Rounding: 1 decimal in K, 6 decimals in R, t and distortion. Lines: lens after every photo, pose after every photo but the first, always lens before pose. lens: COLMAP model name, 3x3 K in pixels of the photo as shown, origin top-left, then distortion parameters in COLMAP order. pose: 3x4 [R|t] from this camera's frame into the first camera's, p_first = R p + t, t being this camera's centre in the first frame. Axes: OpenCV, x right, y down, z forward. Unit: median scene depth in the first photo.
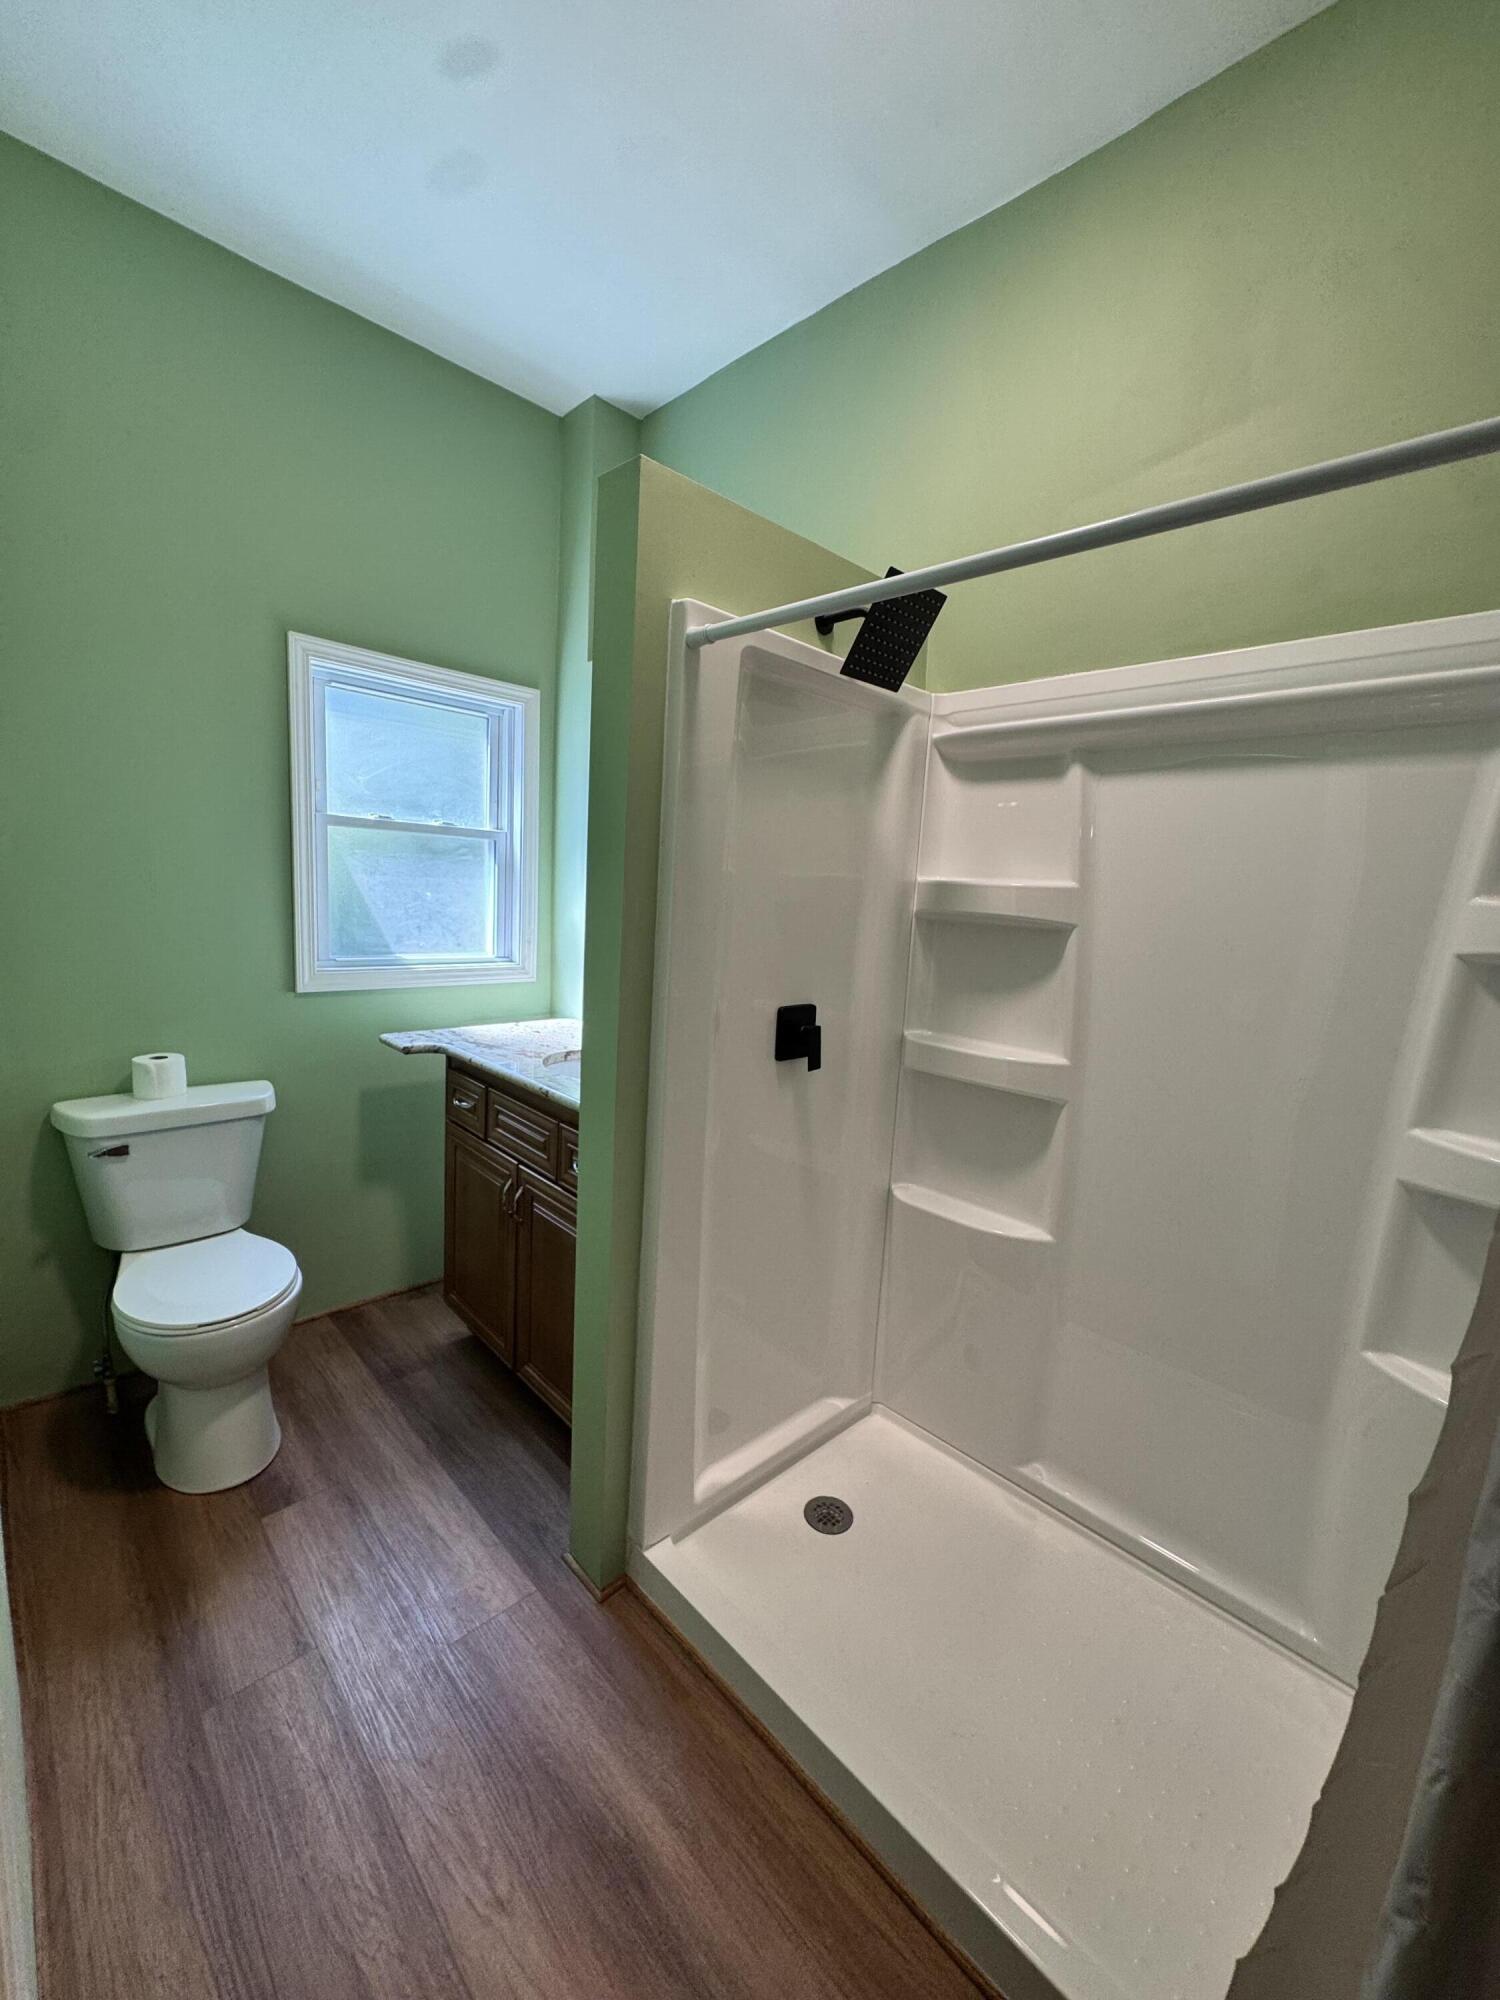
lens RADIAL K [[798.4, 0, 750.0], [0, 798.4, 1000.0], [0, 0, 1]] dist [-0.005751, 0.000044]
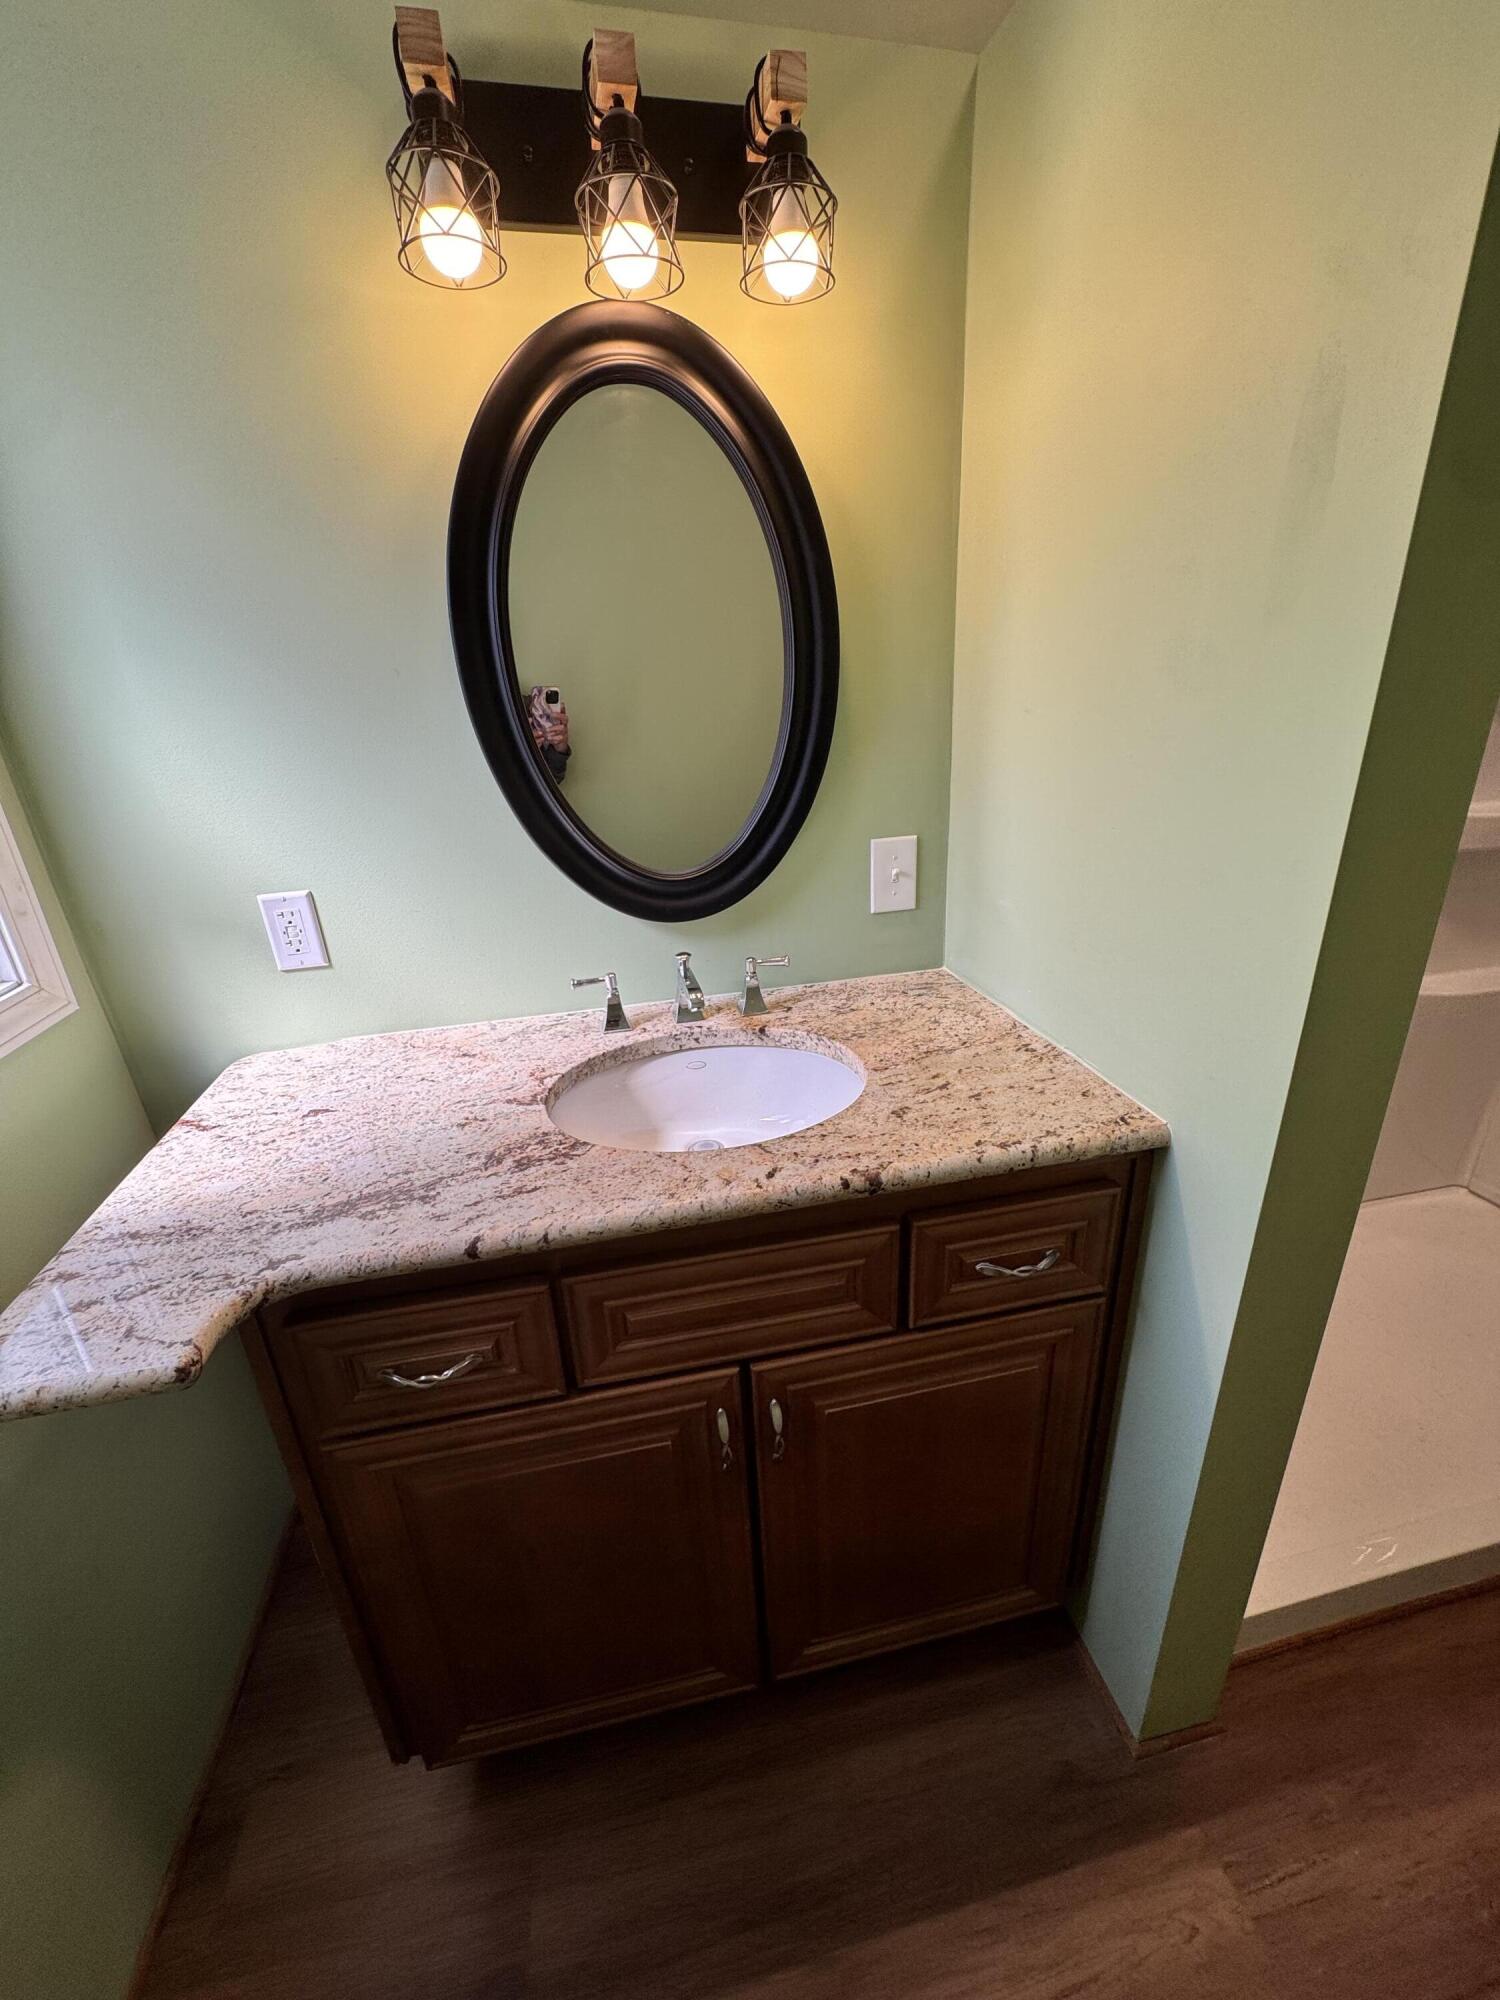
lens RADIAL K [[798.4, 0, 750.0], [0, 798.4, 1000.0], [0, 0, 1]] dist [-0.005751, 0.000044]
pose [[0.524704, -0.383265, 0.760127, -0.587555], [0.186185, 0.922967, 0.336850, -0.136876], [-0.830675, -0.035222, 0.555643, 0.824828]]
